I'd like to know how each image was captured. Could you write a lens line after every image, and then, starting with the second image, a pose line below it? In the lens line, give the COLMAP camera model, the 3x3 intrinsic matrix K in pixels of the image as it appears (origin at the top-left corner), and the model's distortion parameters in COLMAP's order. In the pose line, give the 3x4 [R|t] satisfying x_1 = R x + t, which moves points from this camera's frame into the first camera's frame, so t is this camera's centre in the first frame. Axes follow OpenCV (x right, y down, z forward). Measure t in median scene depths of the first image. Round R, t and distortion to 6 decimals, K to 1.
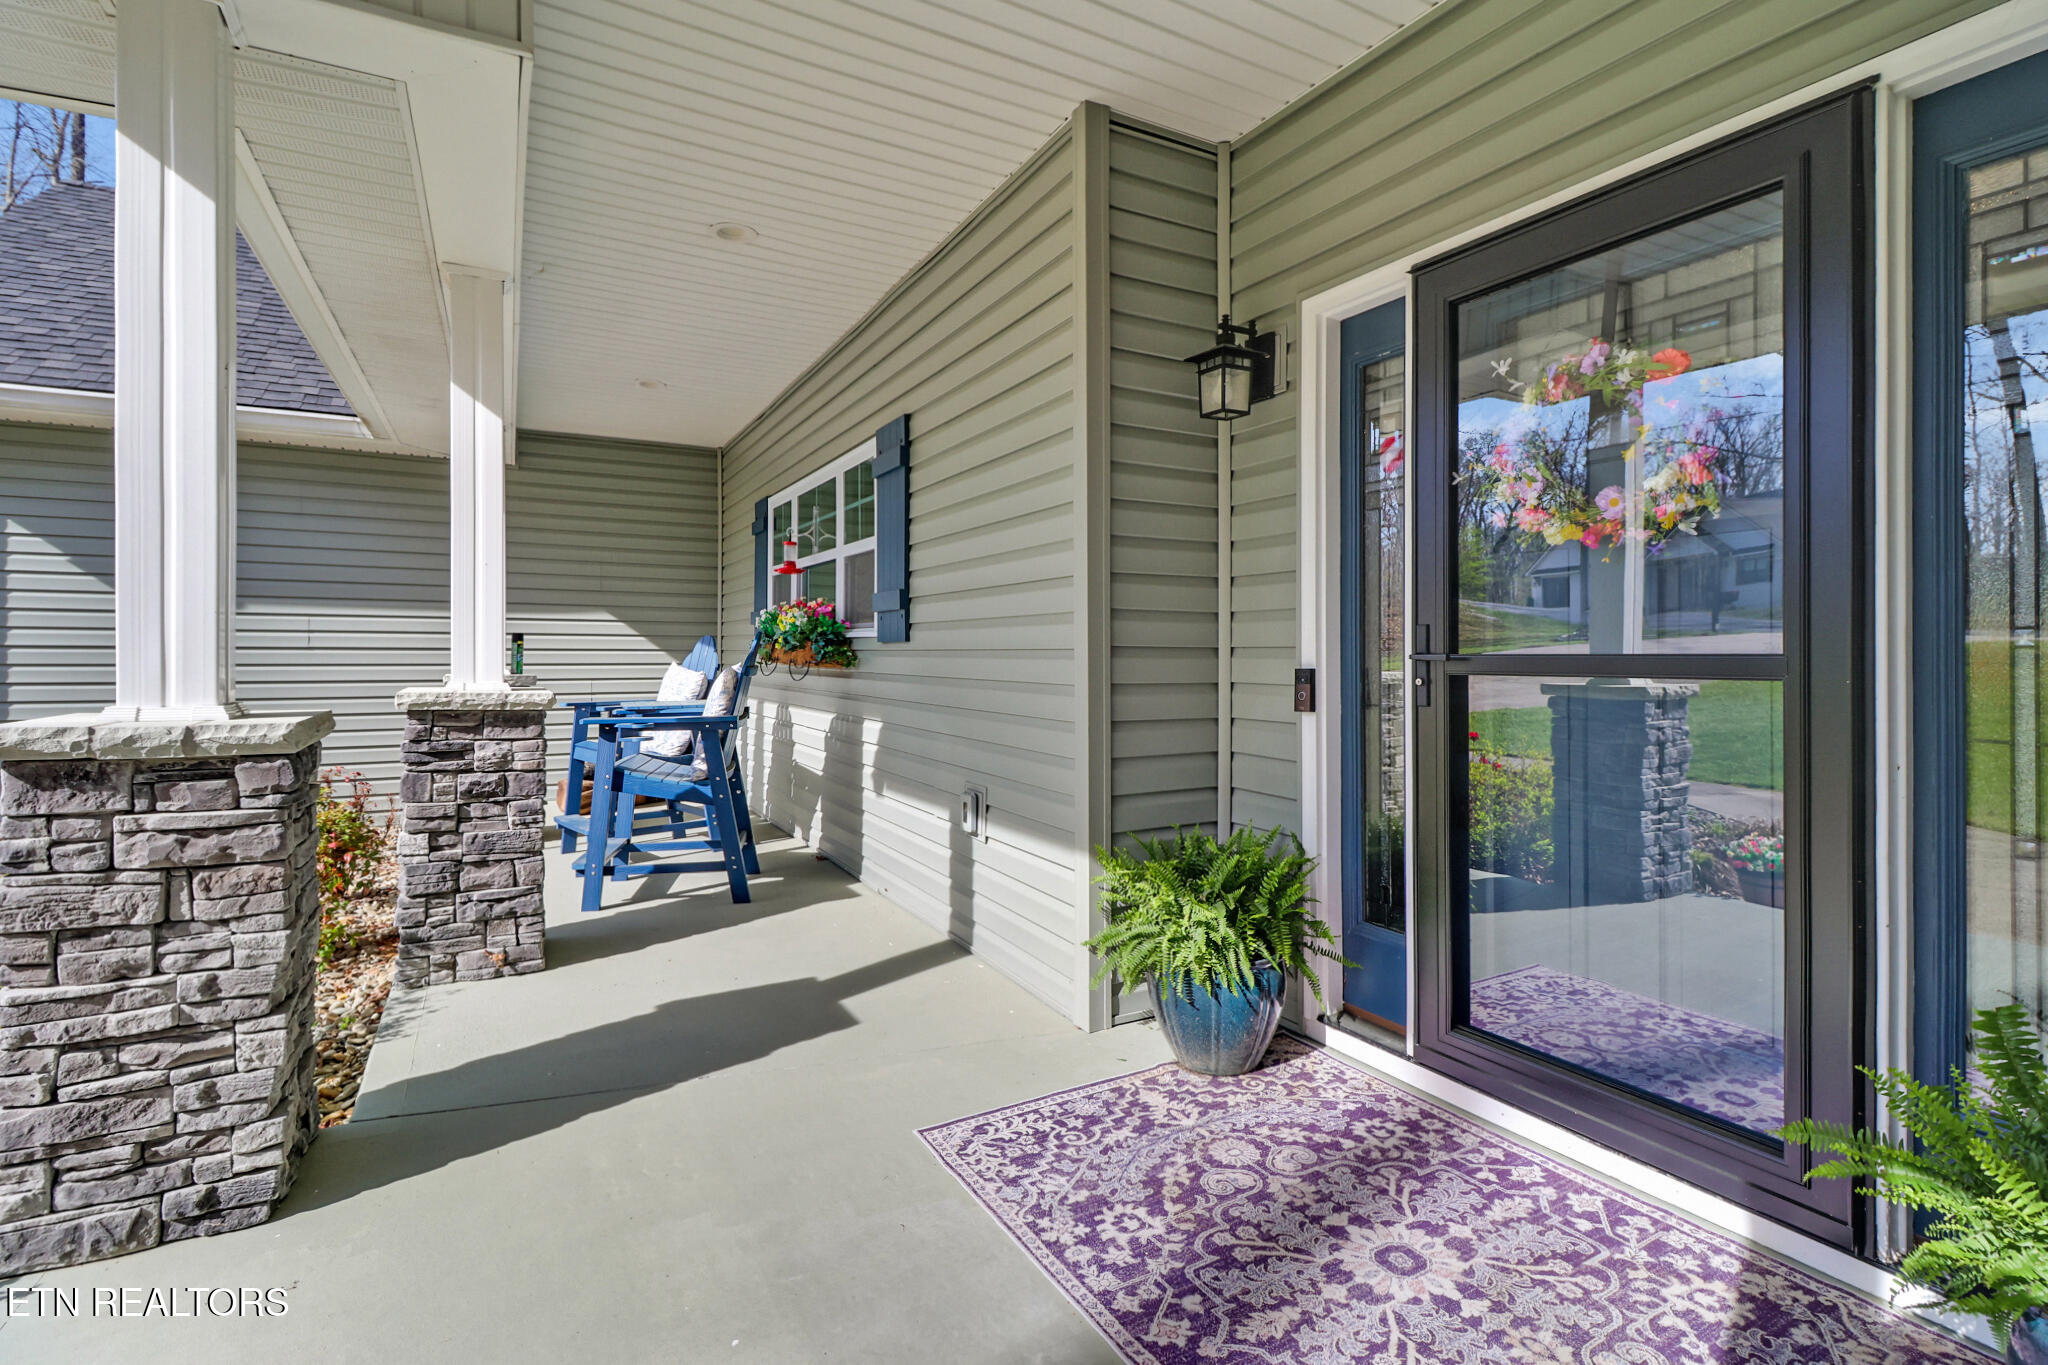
lens RADIAL K [[946.5, 0, 1037.9], [0, 946.5, 652.6], [0, 0, 1]] dist [0.009742, -0.011920]
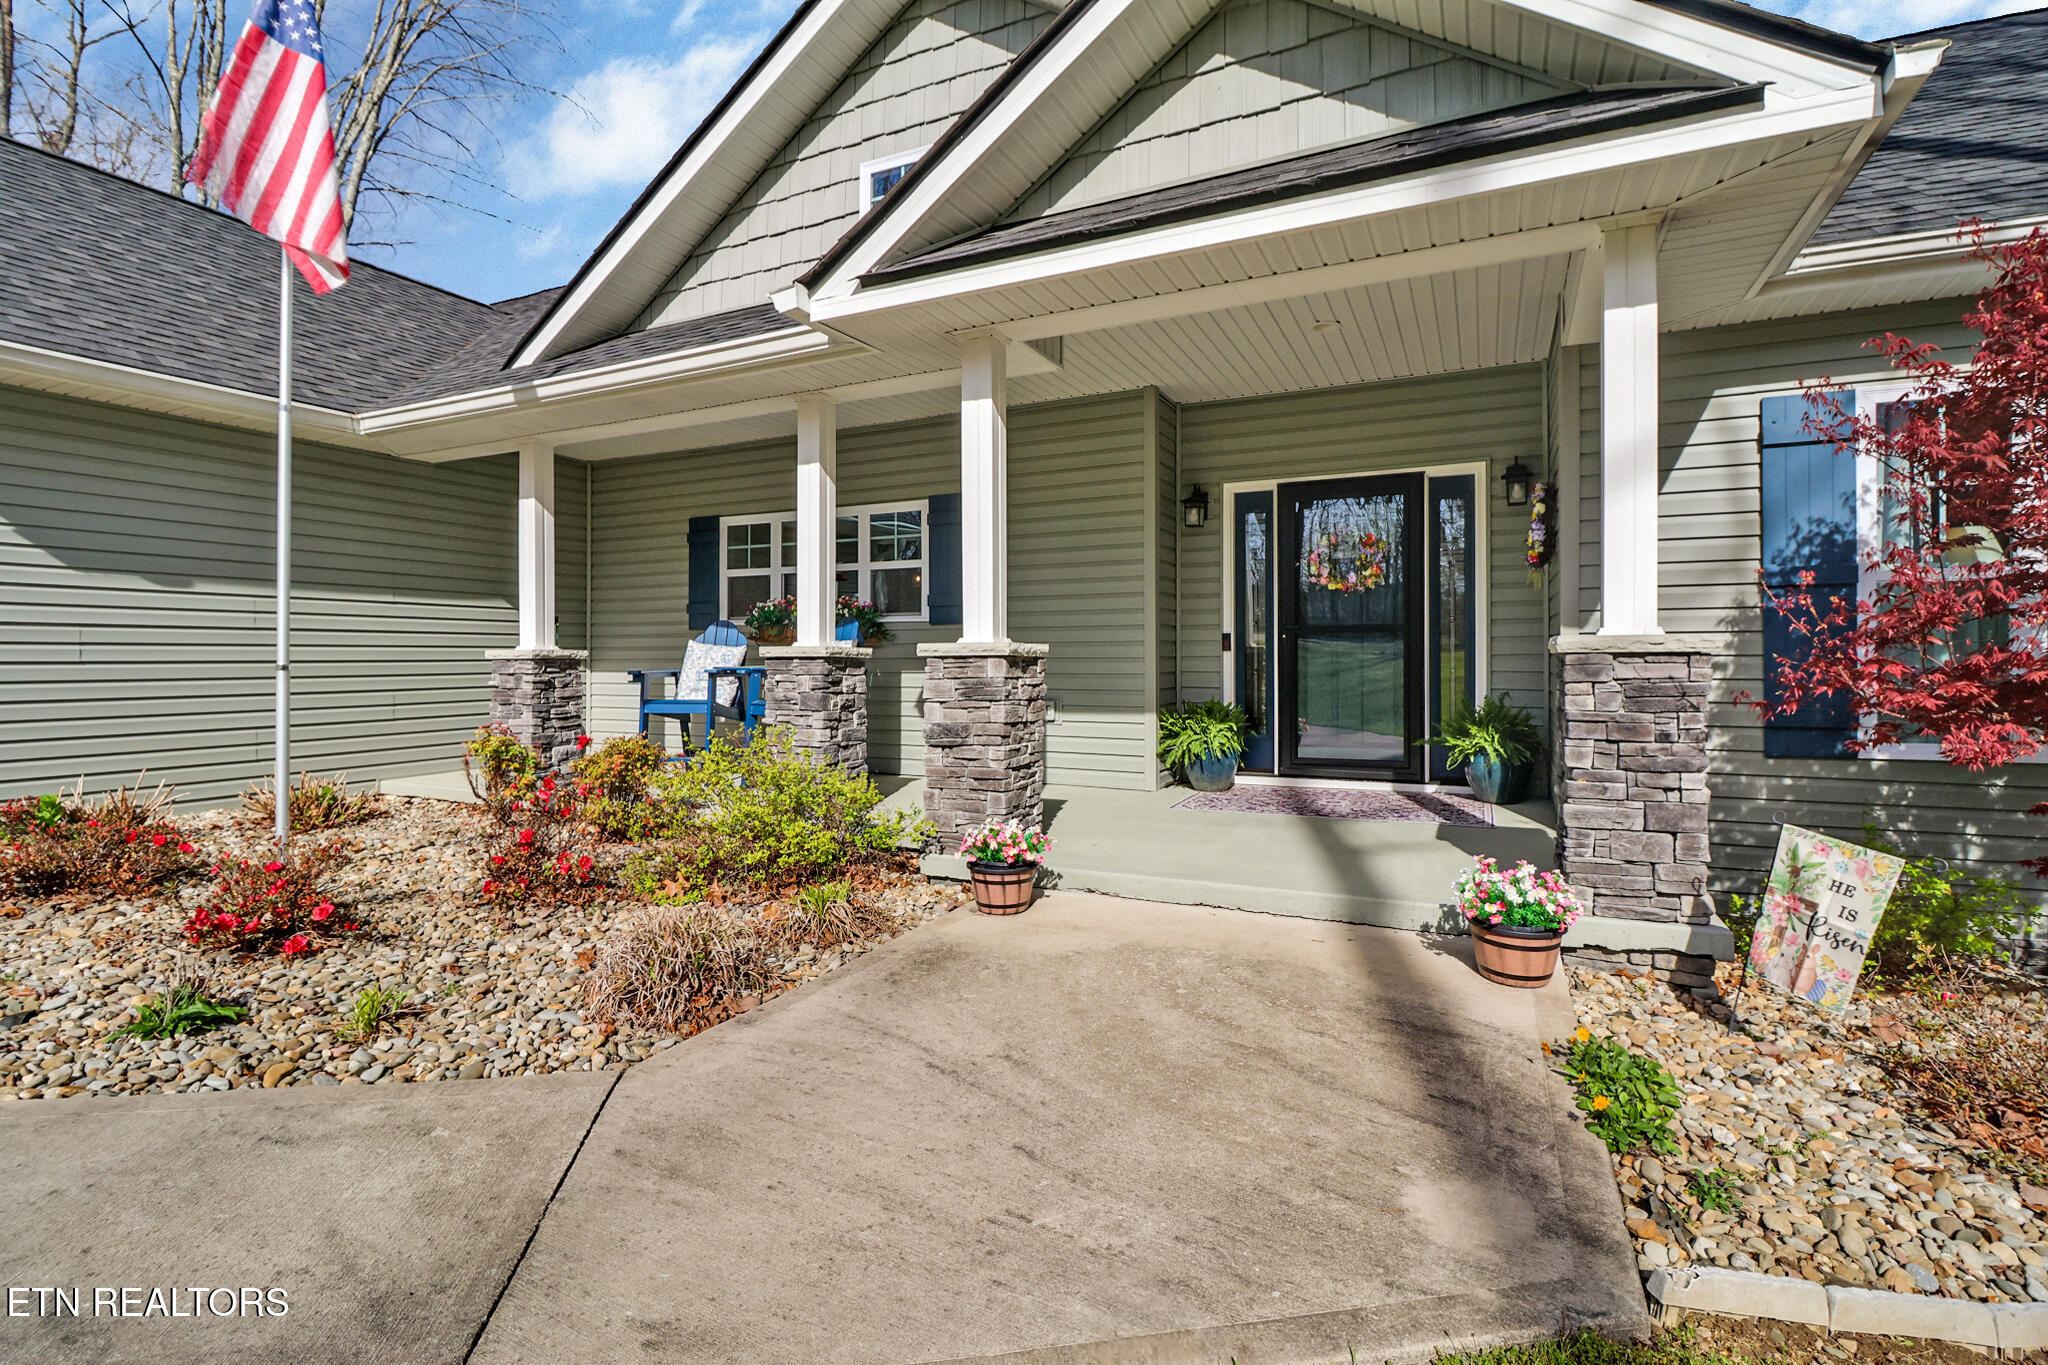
lens RADIAL K [[946.5, 0, 1029.5], [0, 946.5, 668.2], [0, 0, 1]] dist [0.009742, -0.011920]
pose [[0.816235, -0.014863, 0.577529, -1.514608], [0.006452, 0.999841, 0.016612, 0.060799], [-0.577685, -0.009833, 0.816201, -0.692464]]
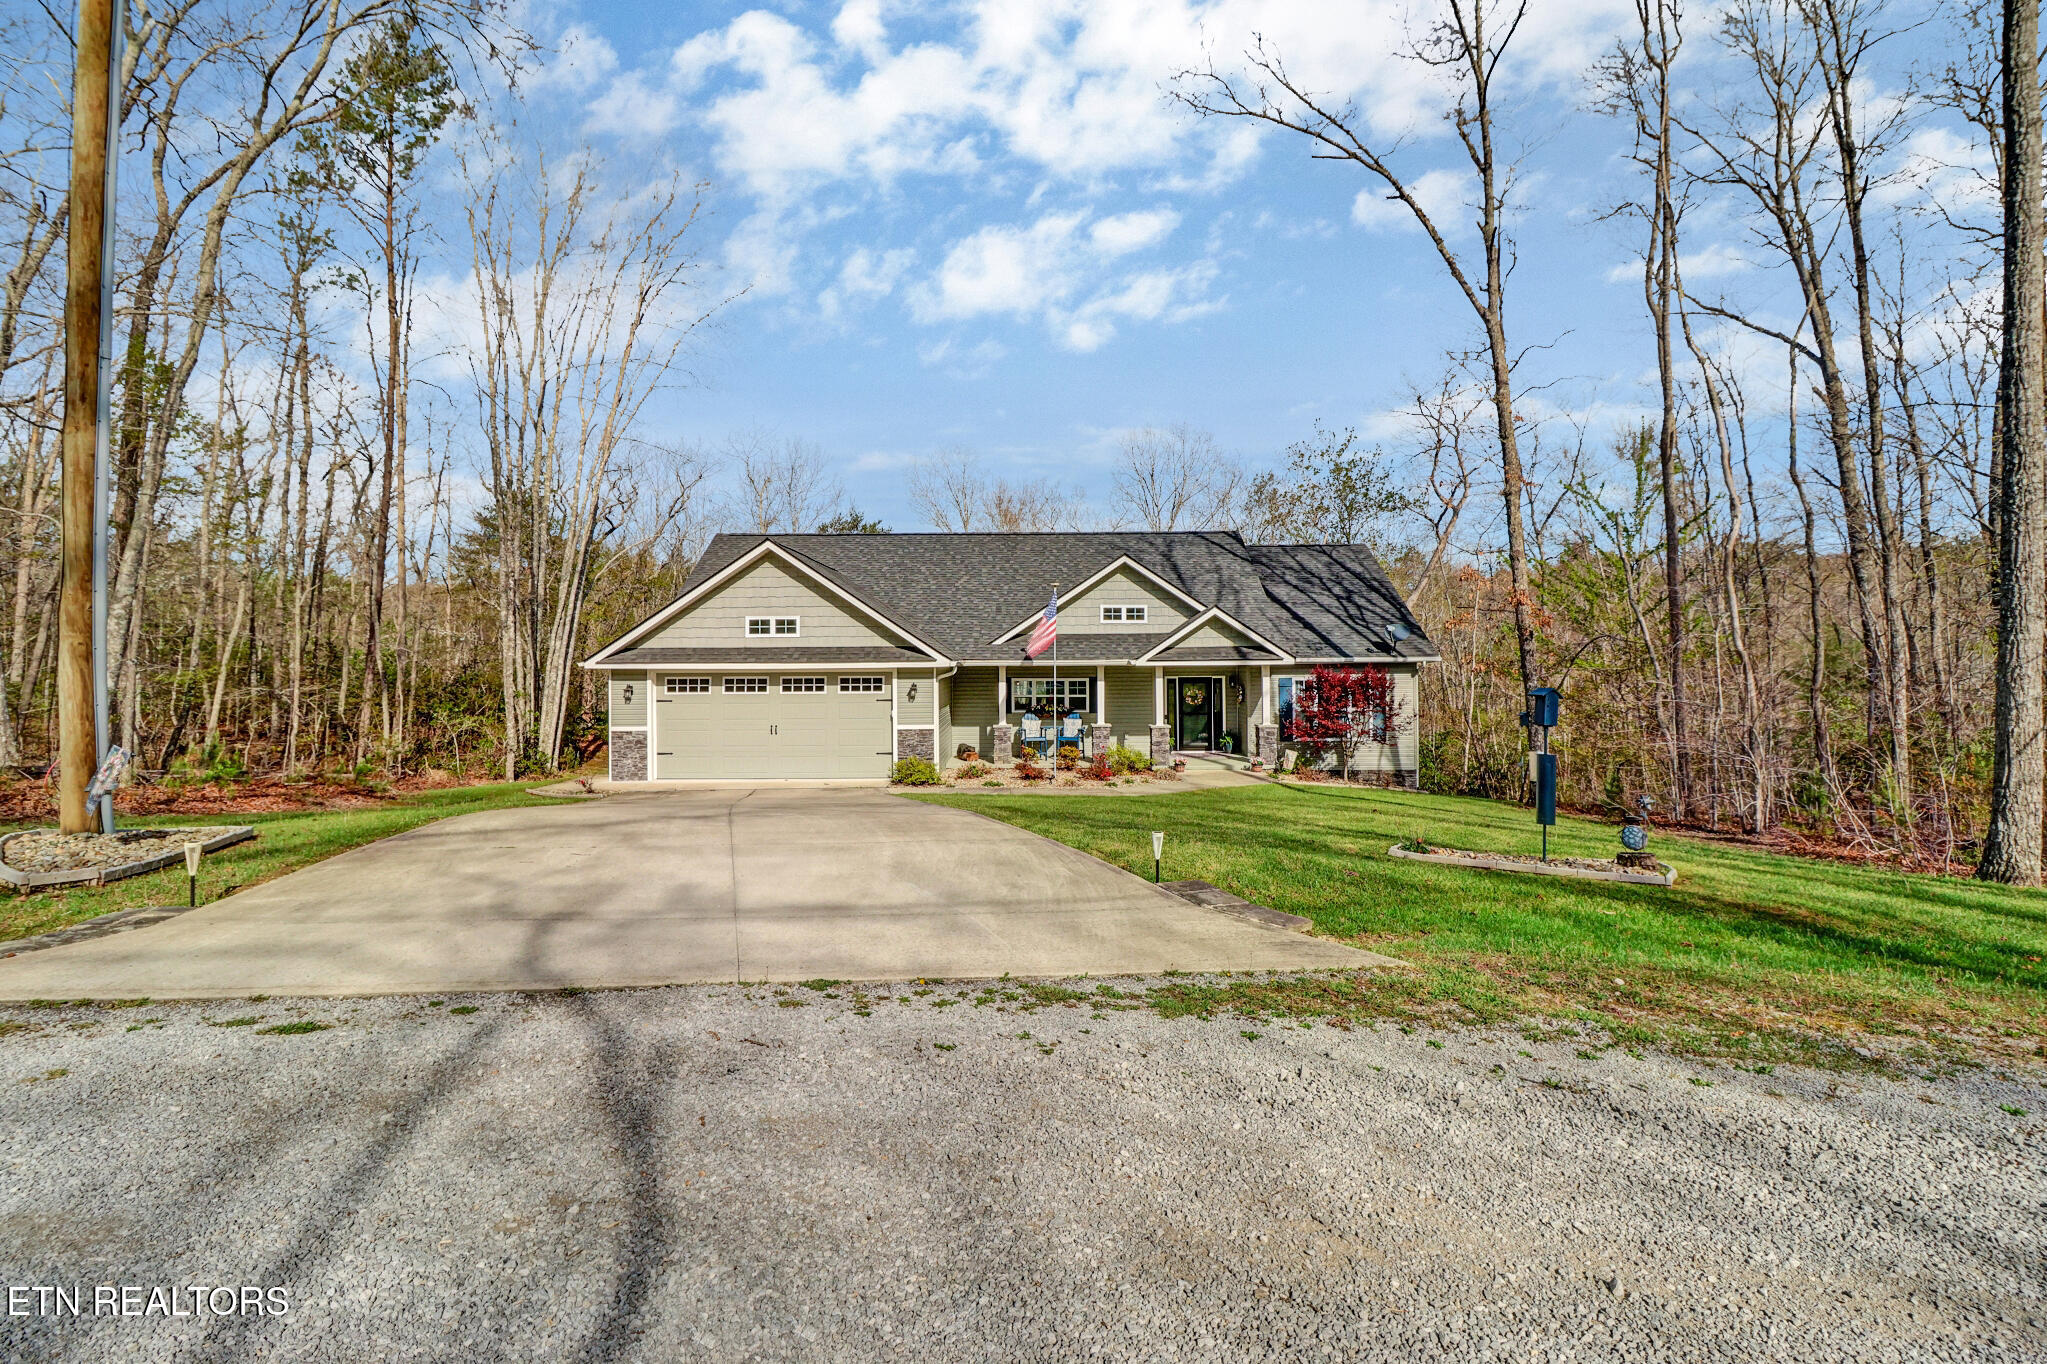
lens RADIAL K [[946.1, 0, 1009.8], [0, 946.1, 672.3], [0, 0, 1]] dist [0.009742, -0.011920]
pose [[0.500471, -0.017575, 0.865575, -8.577670], [0.008093, 0.999845, 0.015622, -0.569849], [-0.865715, -0.000813, 0.500536, -2.366440]]
